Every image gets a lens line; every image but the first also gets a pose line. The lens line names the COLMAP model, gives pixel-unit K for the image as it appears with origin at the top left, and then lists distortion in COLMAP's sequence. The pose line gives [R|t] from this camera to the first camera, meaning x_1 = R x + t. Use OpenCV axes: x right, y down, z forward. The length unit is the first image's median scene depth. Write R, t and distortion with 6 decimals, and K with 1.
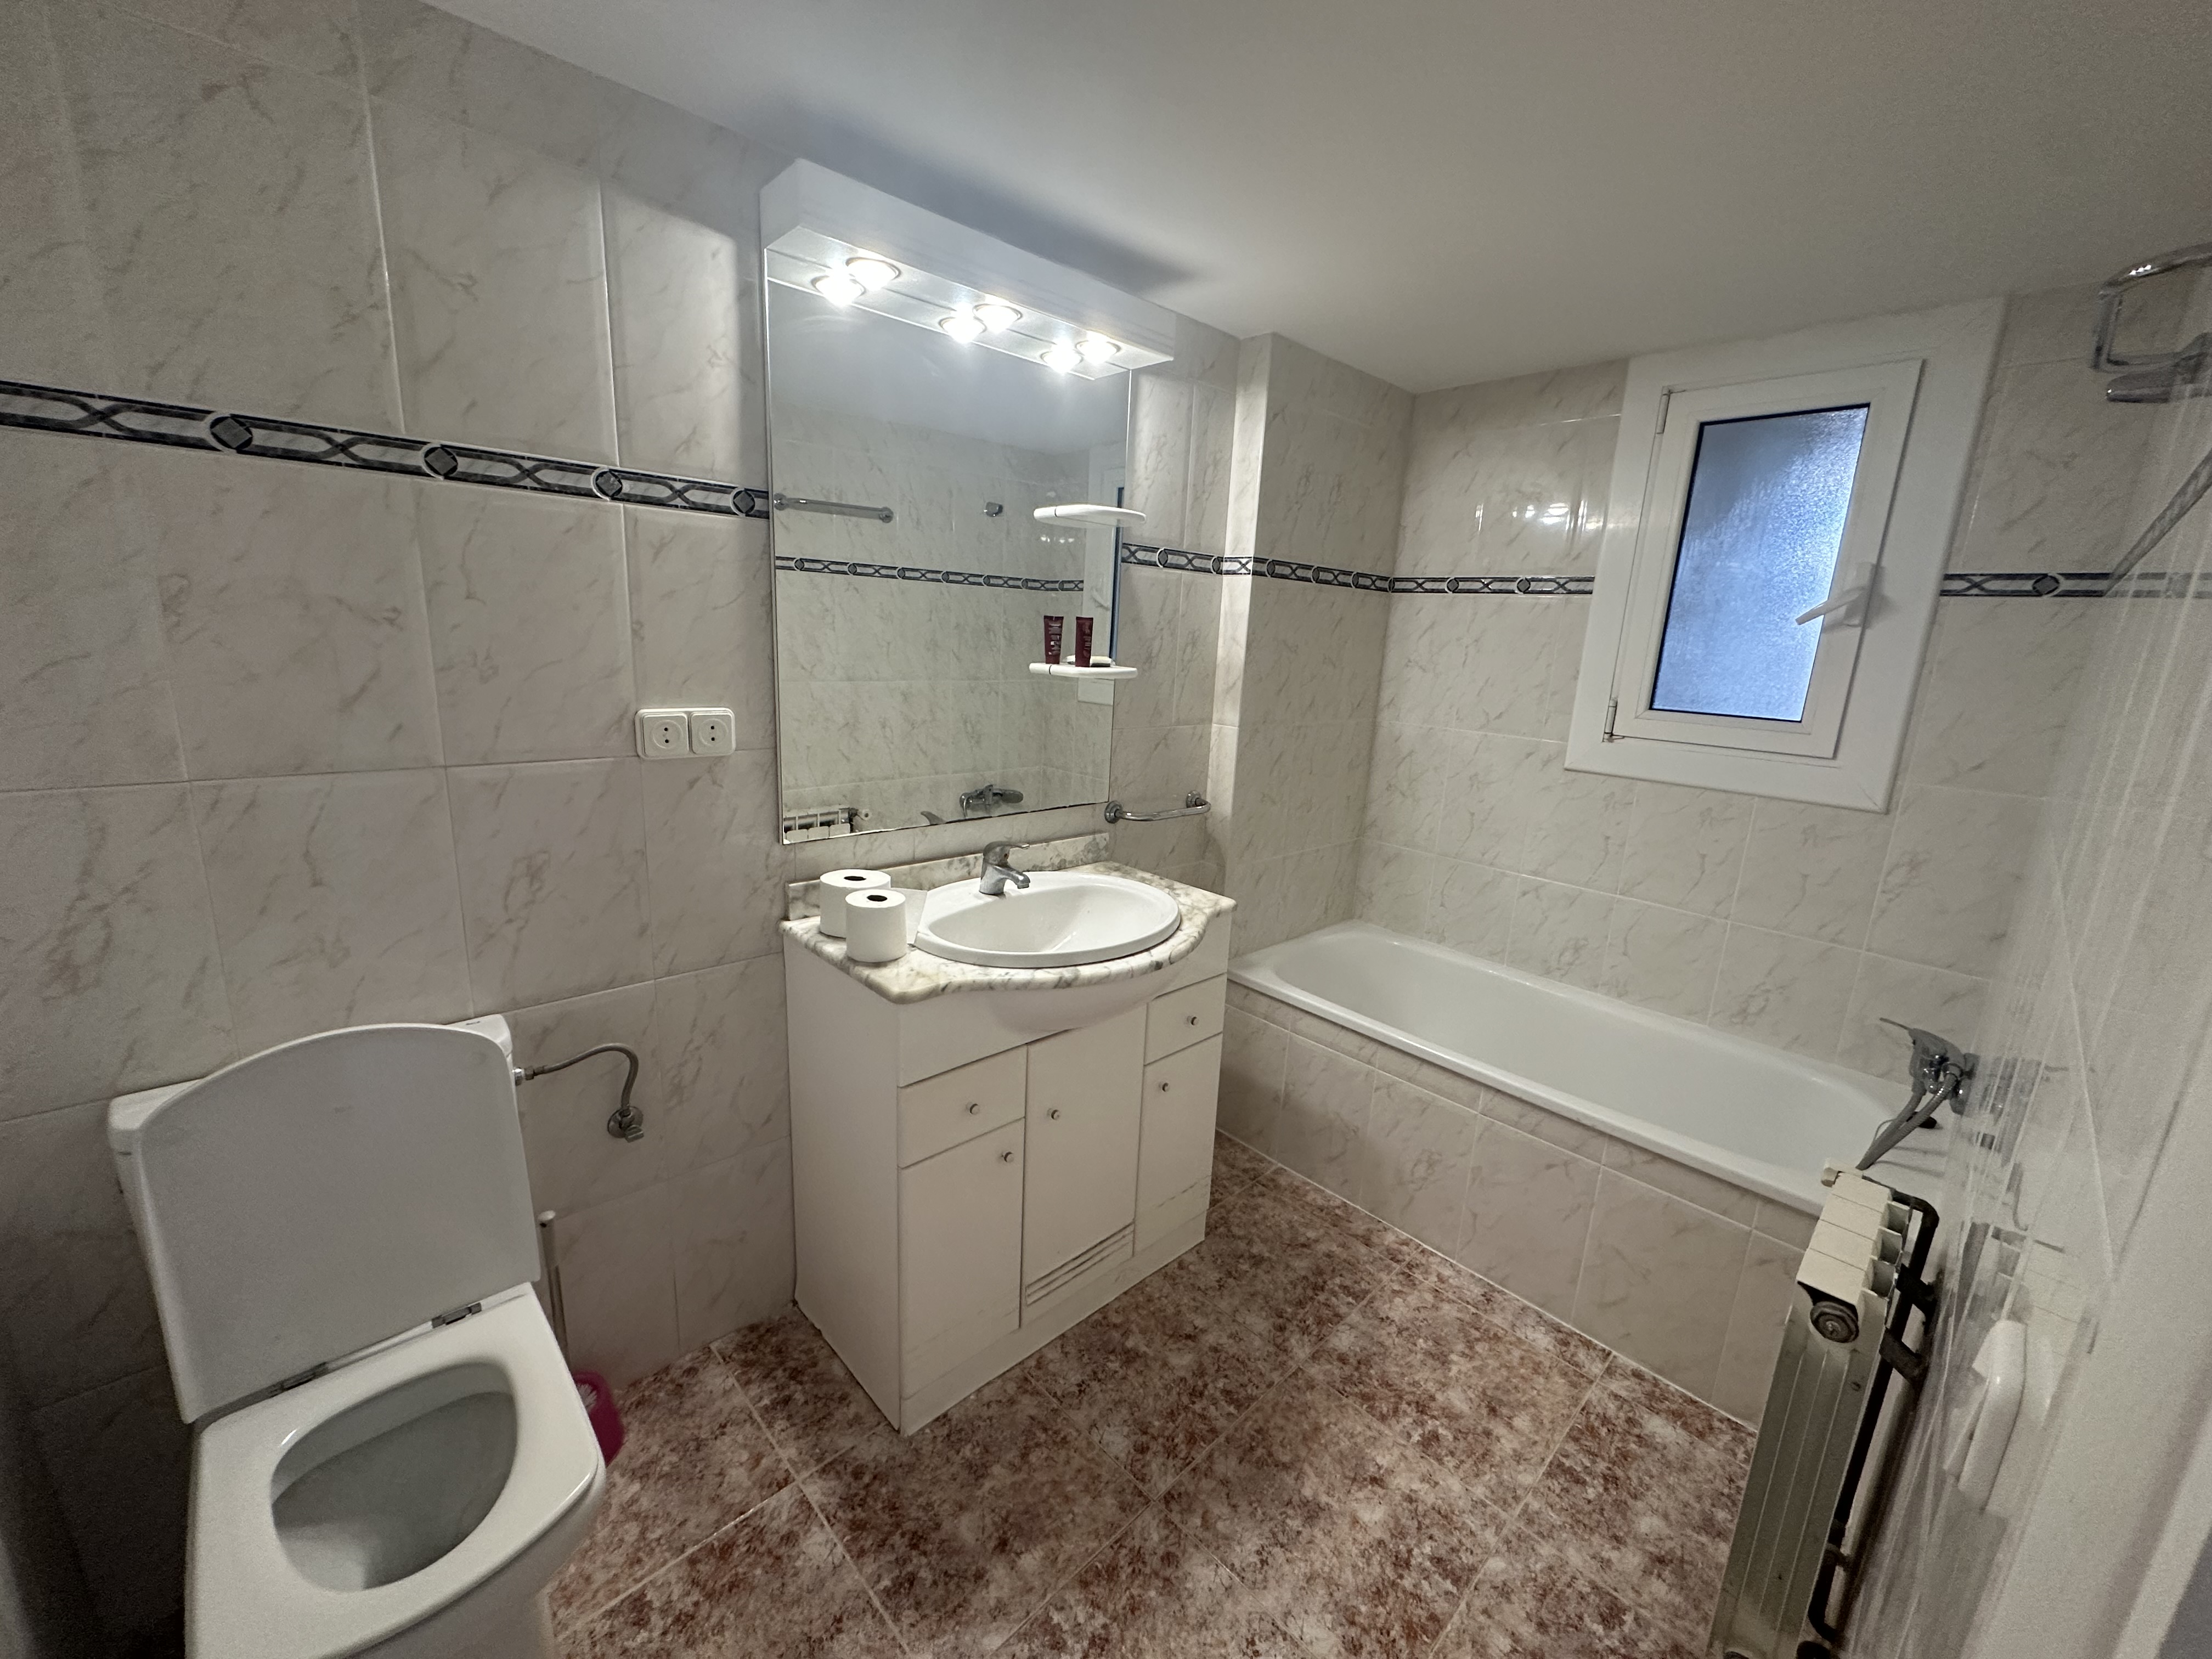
lens RADIAL K [[880.4, 0, 1105.3], [0, 880.4, 825.6], [0, 0, 1]] dist [-0.004187, 0.000883]
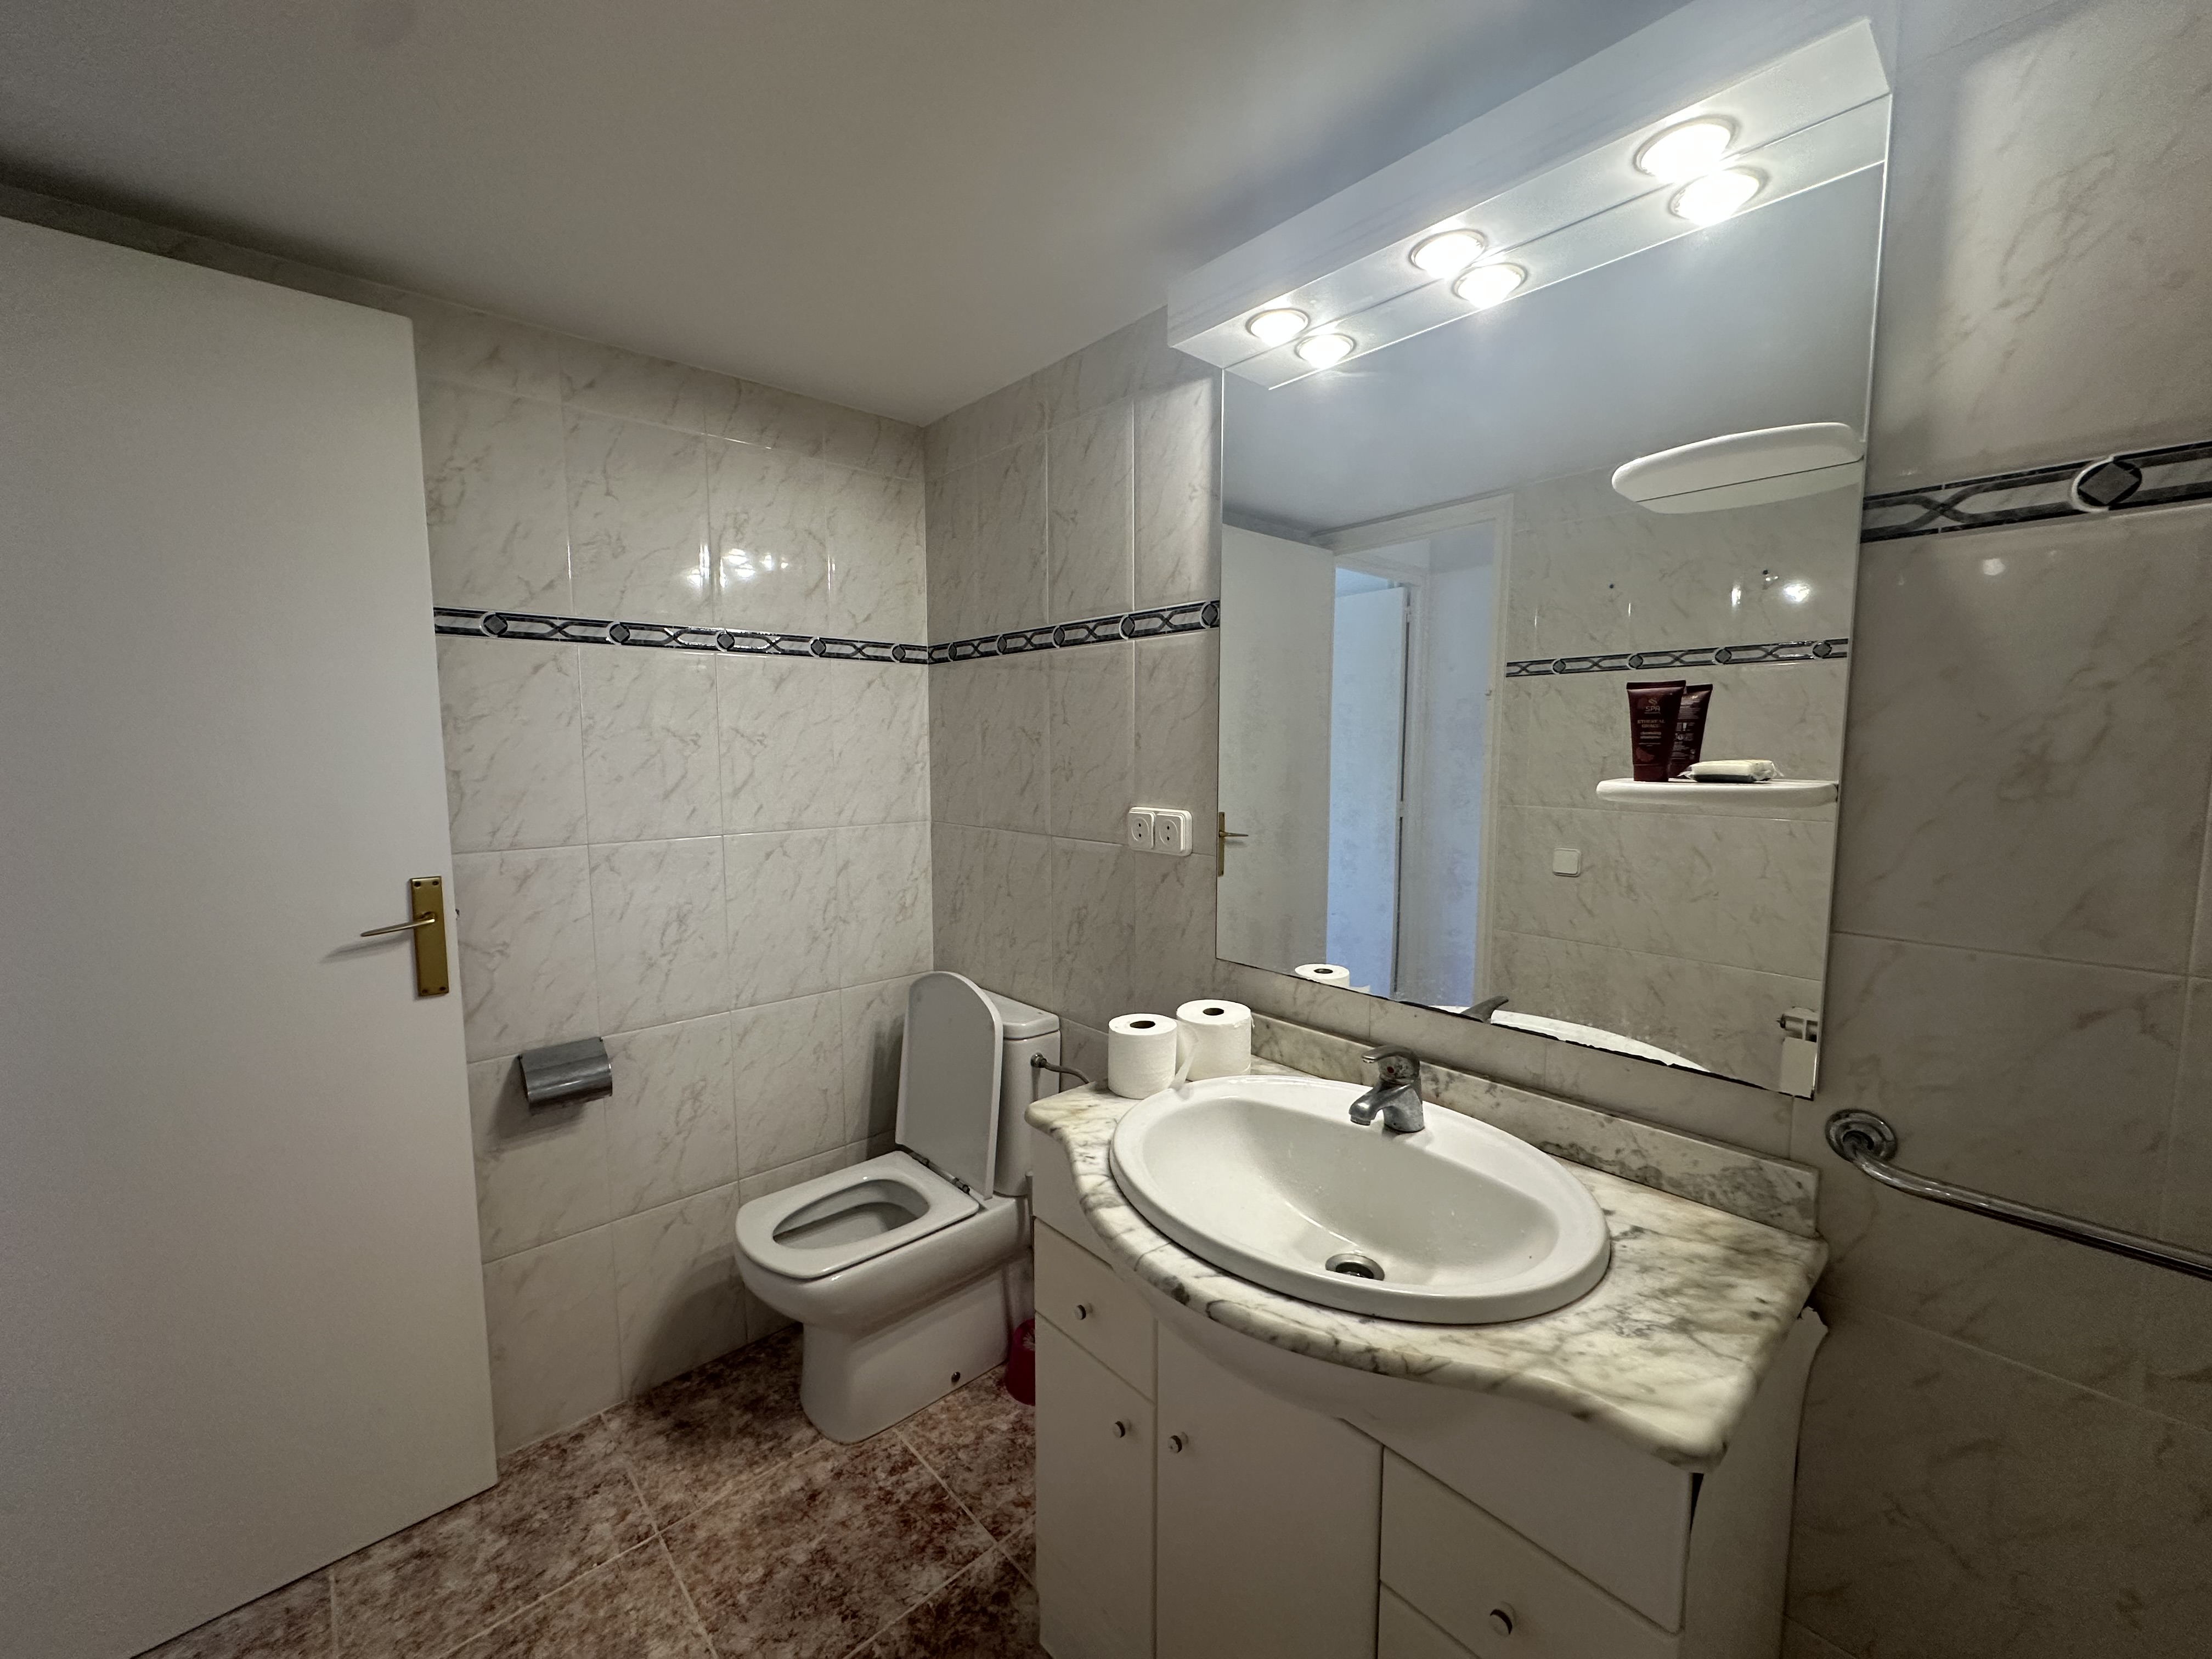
lens RADIAL K [[880.4, 0, 1105.3], [0, 880.4, 825.6], [0, 0, 1]] dist [-0.004187, 0.000883]
pose [[-0.025813, 0.045099, -0.998649, 0.660830], [-0.215618, 0.975216, 0.049614, -0.159228], [0.976136, 0.216608, -0.015449, 0.994304]]
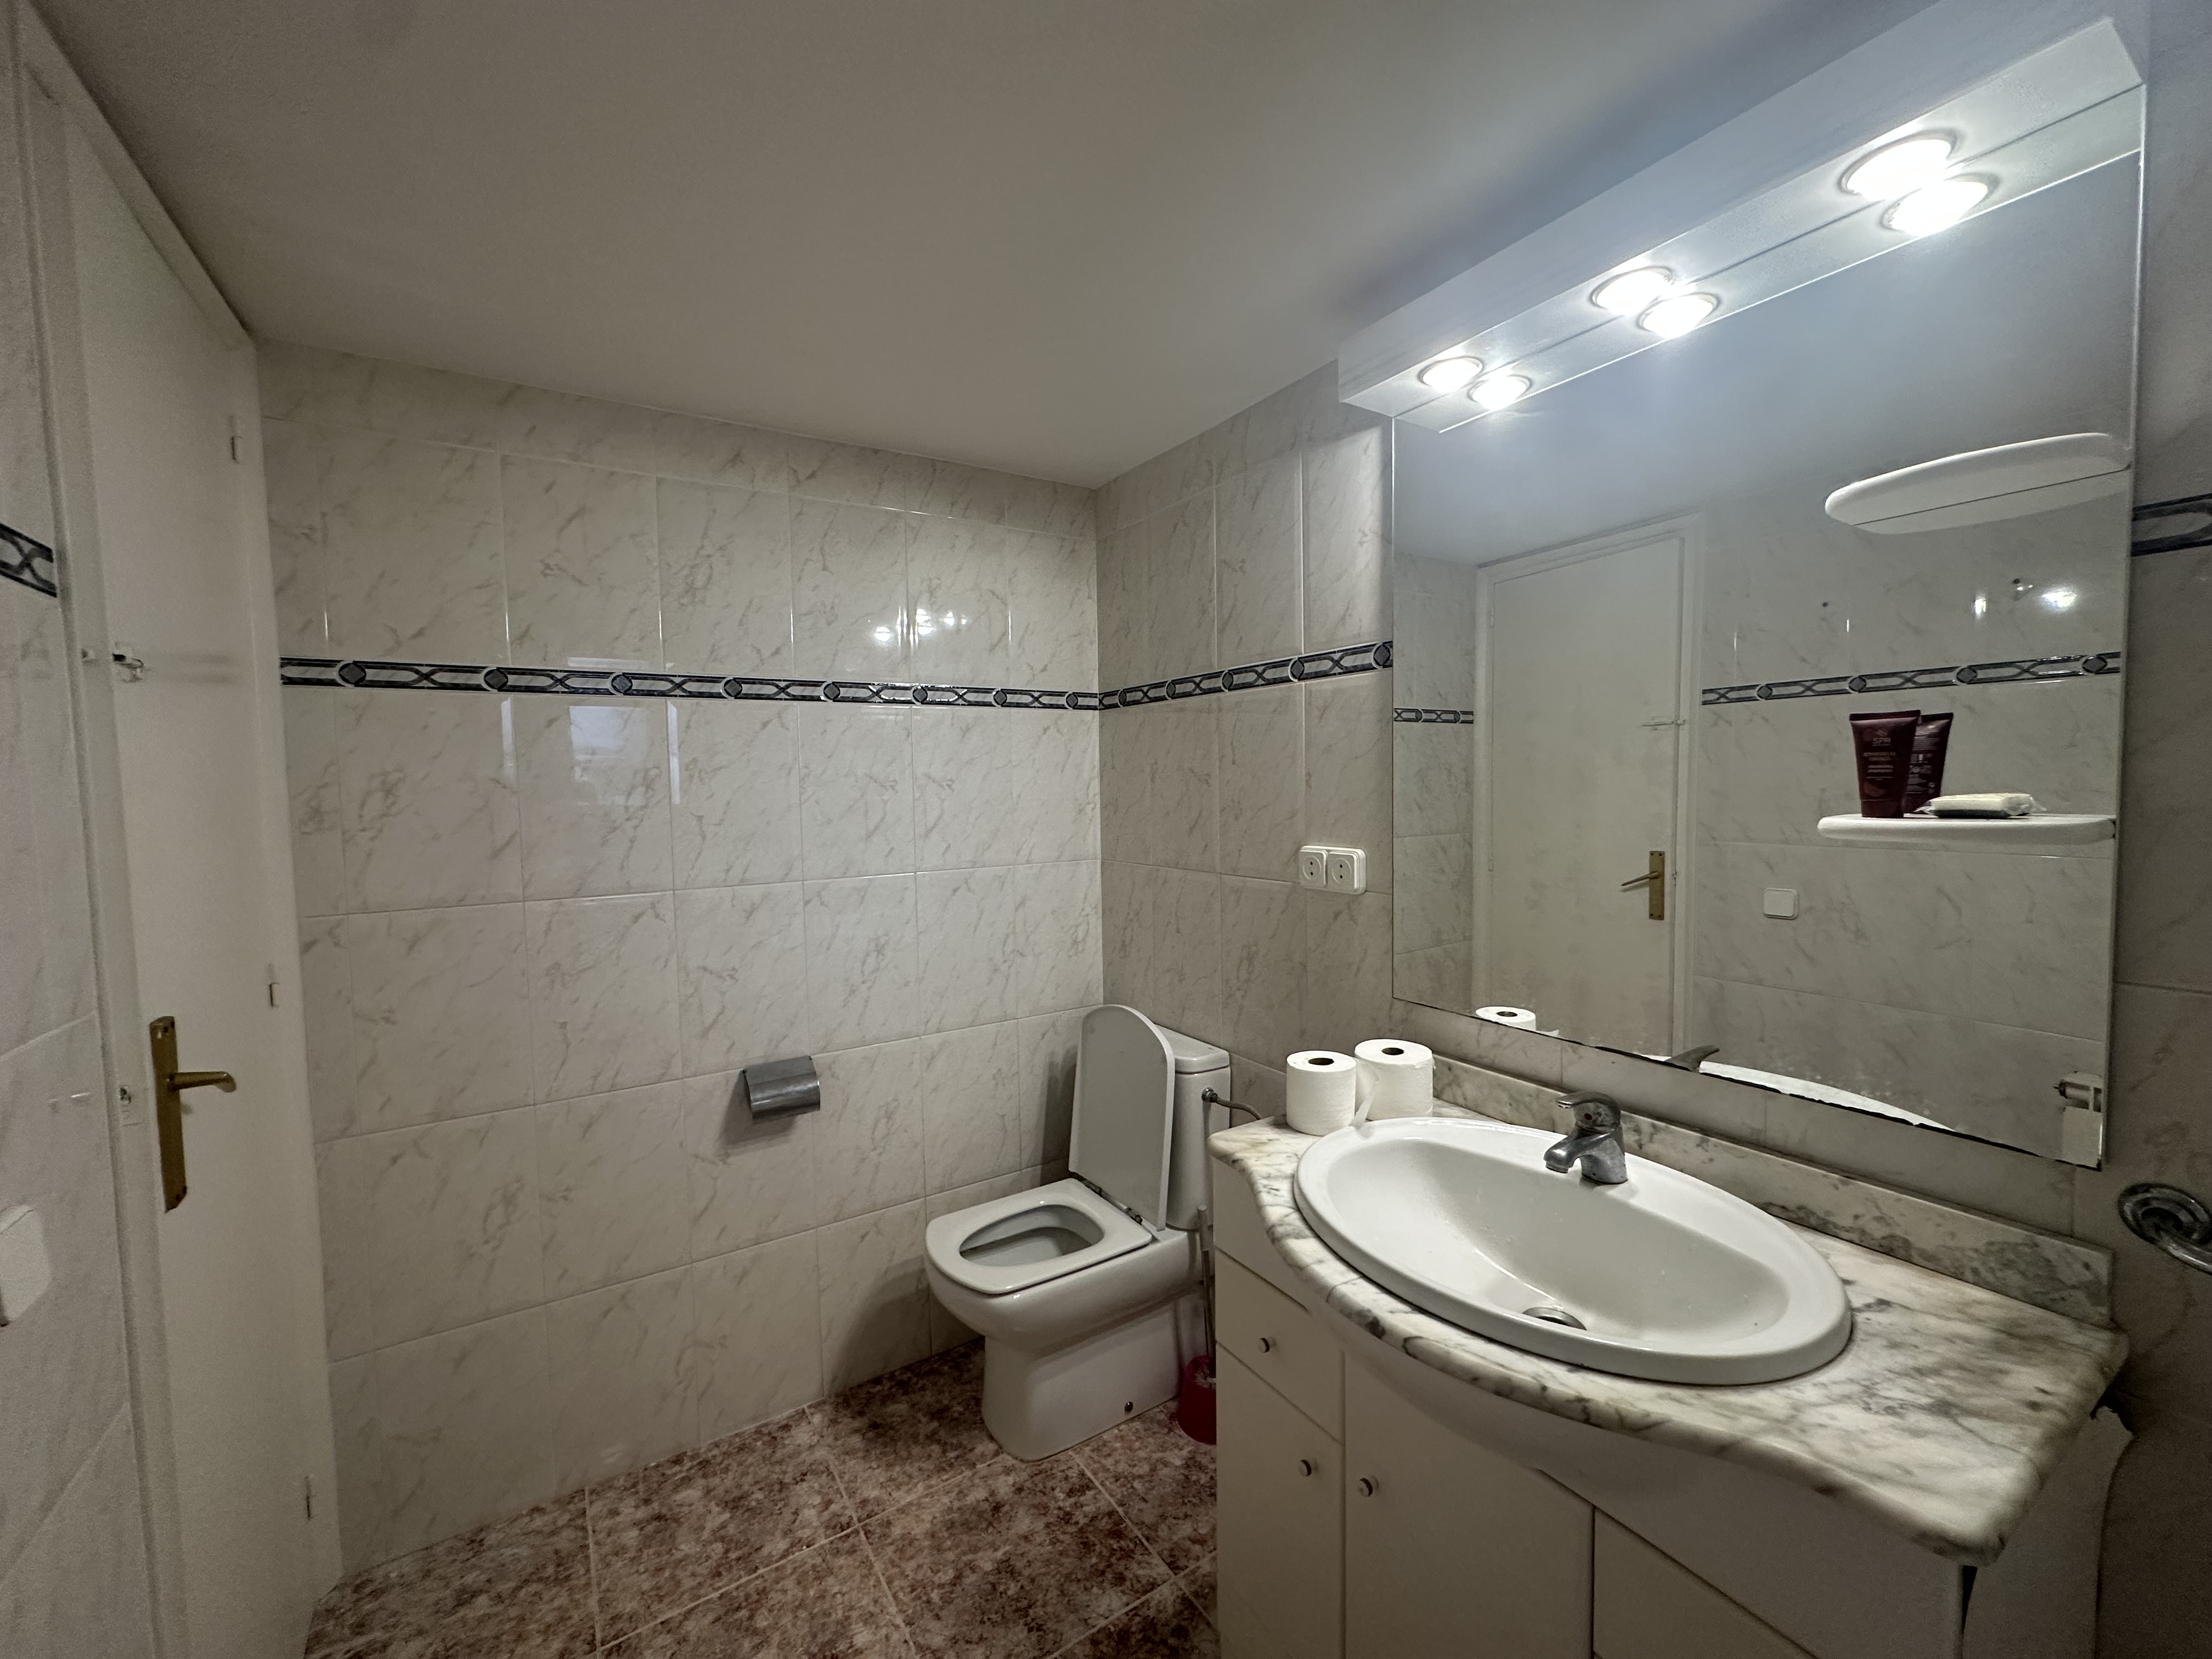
lens RADIAL K [[880.4, 0, 1105.3], [0, 880.4, 825.6], [0, 0, 1]] dist [-0.004187, 0.000883]
pose [[-0.192631, 0.003235, -0.981266, 0.706217], [-0.204336, 0.977941, 0.043337, -0.156143], [0.959760, 0.208856, -0.187721, 0.966286]]
